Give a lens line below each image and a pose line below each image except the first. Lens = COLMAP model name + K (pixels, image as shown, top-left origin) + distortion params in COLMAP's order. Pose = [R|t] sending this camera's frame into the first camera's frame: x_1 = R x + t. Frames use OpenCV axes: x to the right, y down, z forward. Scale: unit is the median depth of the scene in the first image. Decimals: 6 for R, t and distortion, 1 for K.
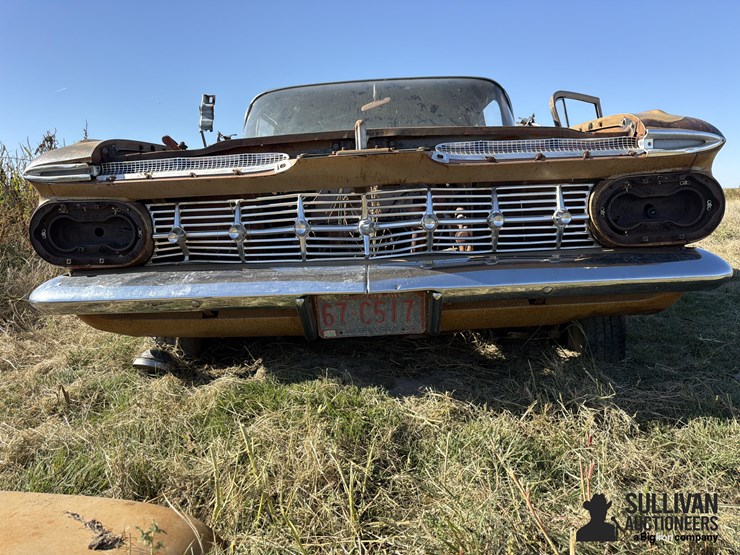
lens RADIAL K [[552.2, 0, 364.9], [0, 552.2, 265.4], [0, 0, 1]] dist [0.007787, -0.000686]
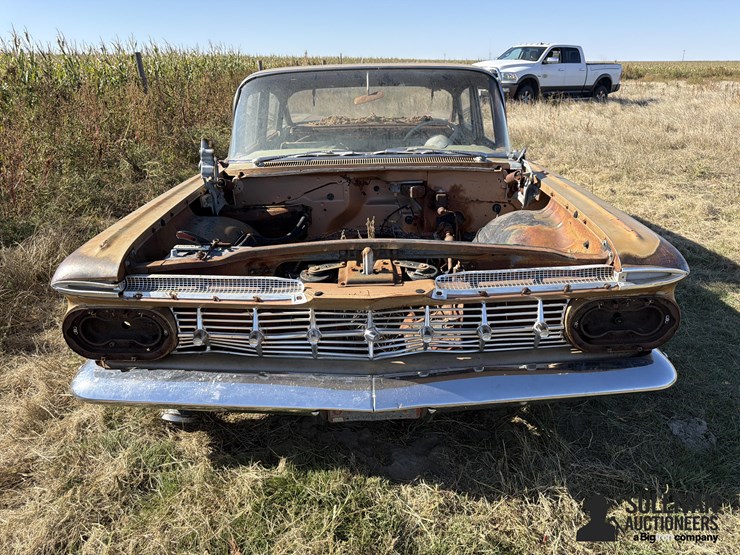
lens RADIAL K [[545.7, 0, 370.0], [0, 545.7, 277.5], [0, 0, 1]] dist [0.073316, -0.121738]
pose [[0.998494, 0.005368, 0.054602, -0.061701], [-0.019035, 0.967280, 0.252995, -0.470412], [-0.051458, -0.253654, 0.965925, -0.059960]]
